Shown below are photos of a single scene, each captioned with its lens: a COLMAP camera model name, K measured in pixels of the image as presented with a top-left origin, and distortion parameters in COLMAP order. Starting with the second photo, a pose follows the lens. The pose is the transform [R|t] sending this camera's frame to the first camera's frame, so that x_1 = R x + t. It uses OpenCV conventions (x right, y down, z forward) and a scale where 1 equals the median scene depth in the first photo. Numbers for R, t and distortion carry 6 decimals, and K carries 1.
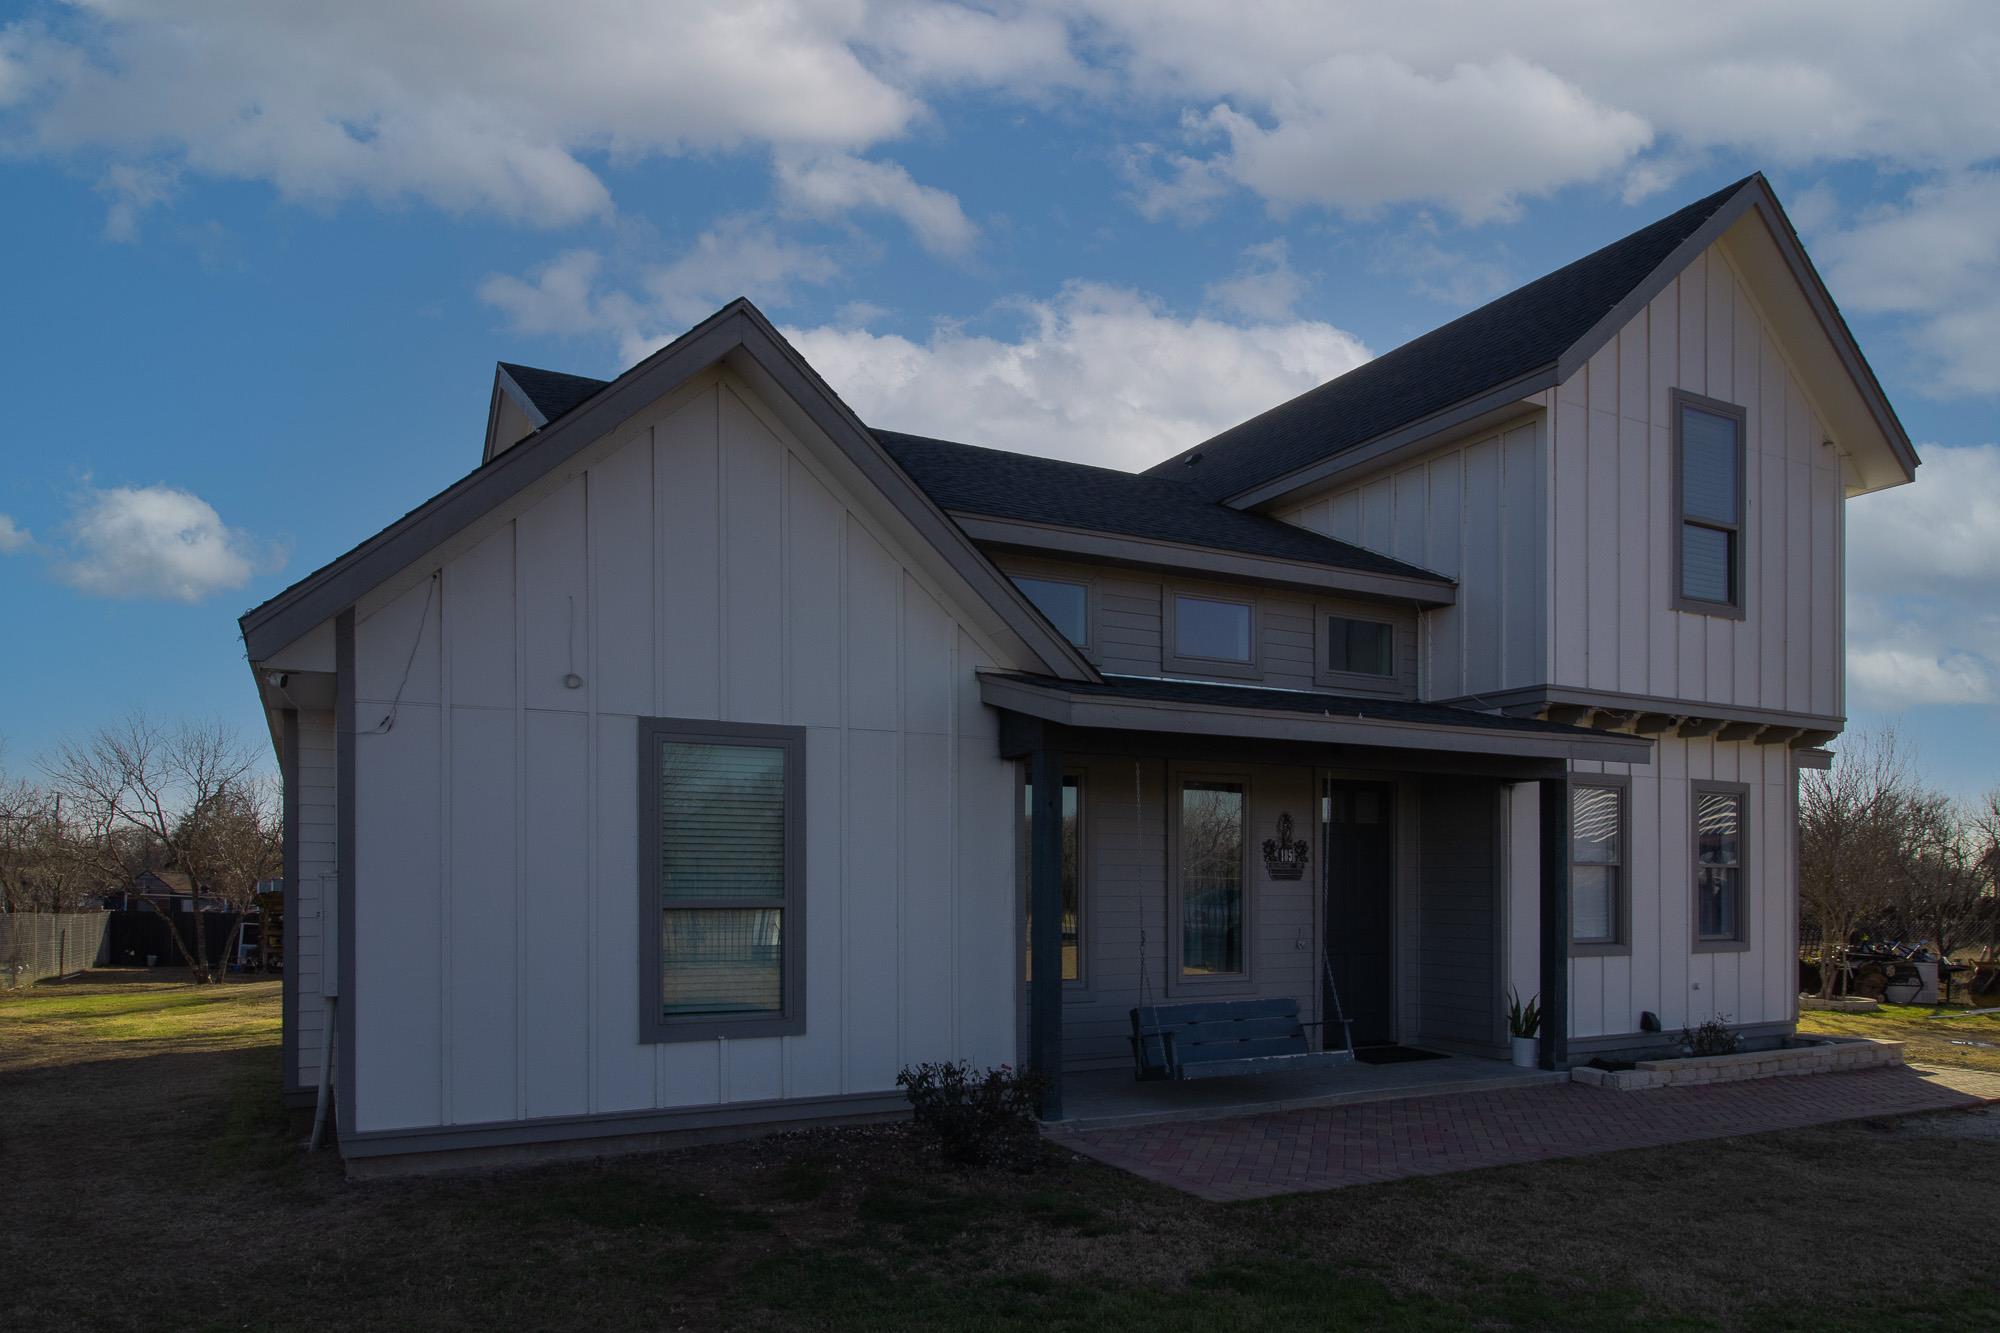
lens RADIAL K [[1239.8, 0, 1000.0], [0, 1239.8, 666.5], [0, 0, 1]] dist [-0.046667, 0.025339]
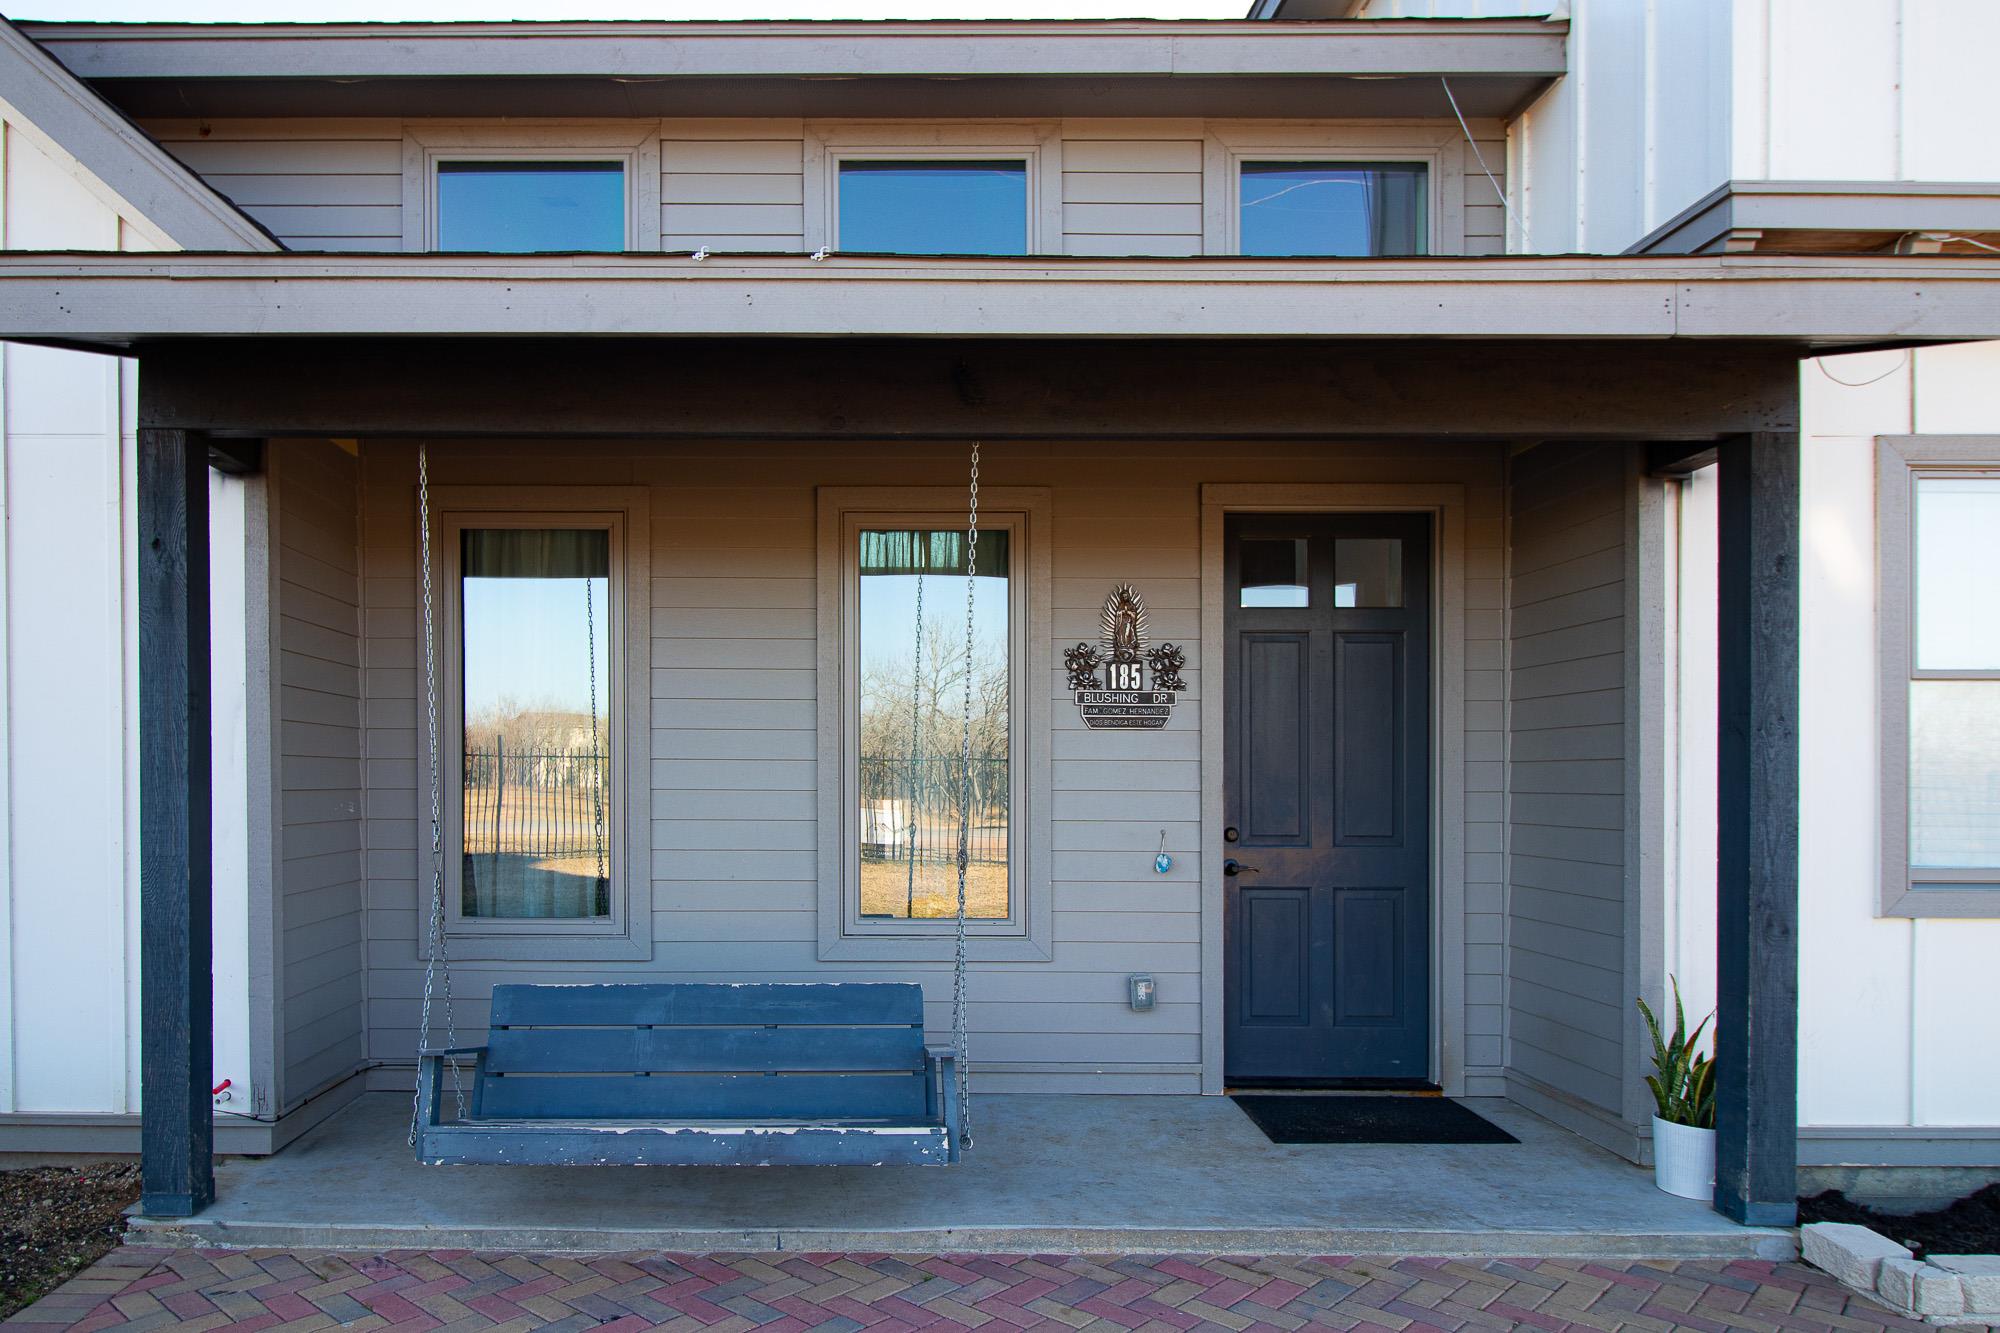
lens RADIAL K [[1306.2, 0, 1000.0], [0, 1306.2, 666.5], [0, 0, 1]] dist [-0.000110, -0.000673]
pose [[0.891412, -0.046572, -0.450795, 0.417297], [0.078077, 0.995614, 0.051535, 0.120616], [0.446418, -0.081135, 0.891139, 0.539920]]
